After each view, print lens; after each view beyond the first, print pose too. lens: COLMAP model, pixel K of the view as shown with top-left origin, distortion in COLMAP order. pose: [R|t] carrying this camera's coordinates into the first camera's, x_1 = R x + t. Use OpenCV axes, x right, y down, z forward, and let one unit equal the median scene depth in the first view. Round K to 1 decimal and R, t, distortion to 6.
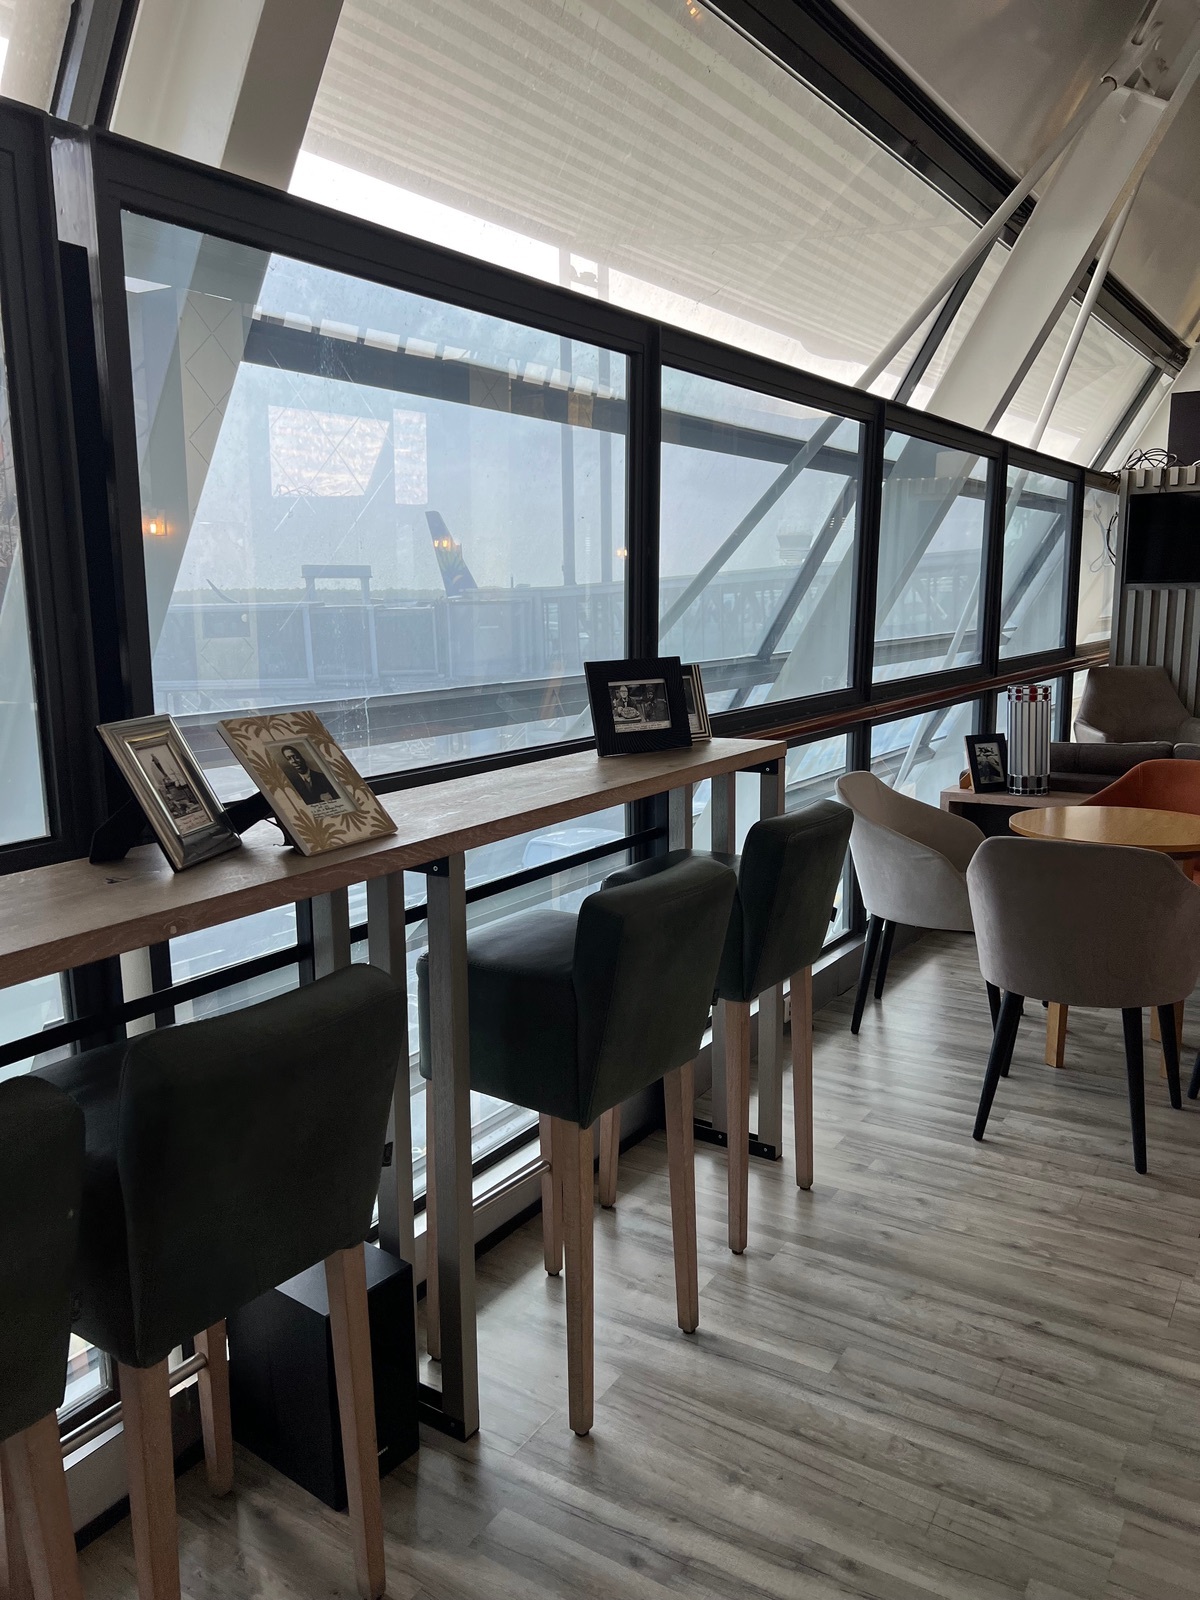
lens RADIAL K [[1204.9, 0, 598.6], [0, 1204.9, 796.5], [0, 0, 1]] dist [0.040464, -0.024507]
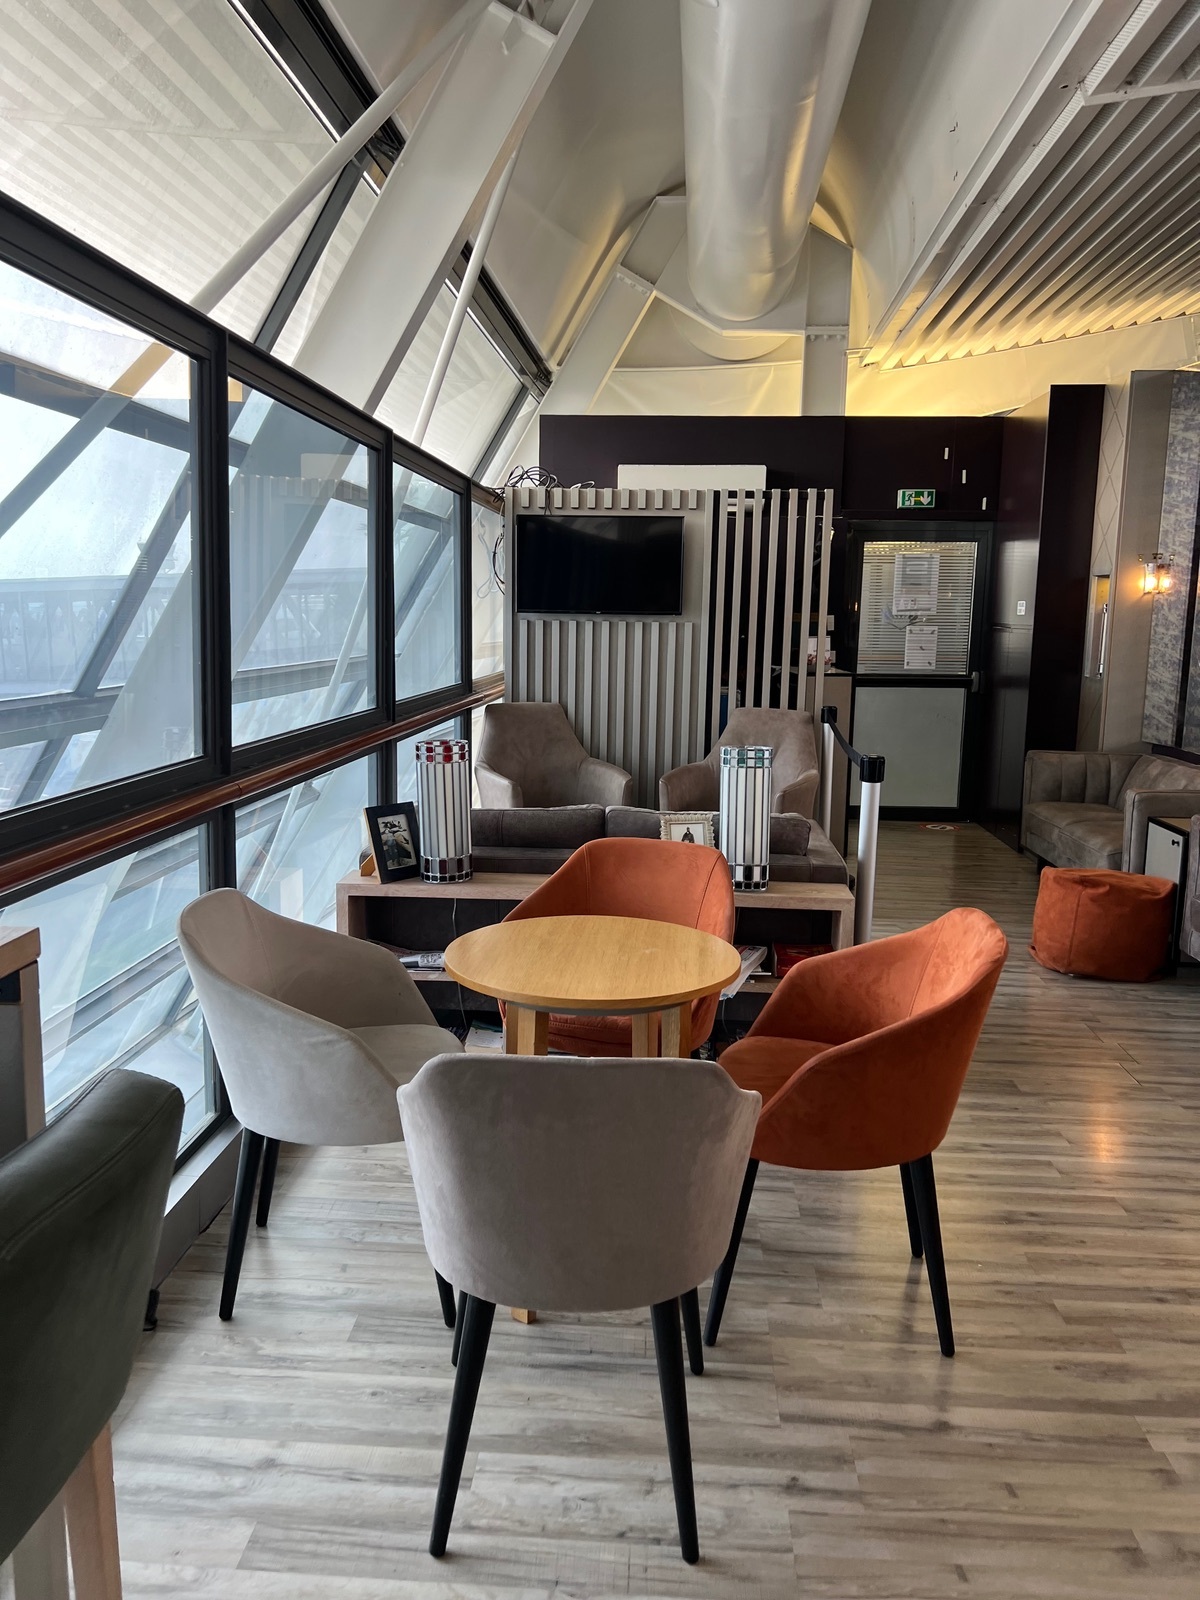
lens RADIAL K [[1204.9, 0, 600.4], [0, 1204.9, 798.0], [0, 0, 1]] dist [0.040464, -0.024507]
pose [[0.875236, -0.044143, 0.481677, 0.068023], [0.049692, 0.998764, 0.001236, -0.049370], [-0.481136, 0.022854, 0.876348, 0.263389]]
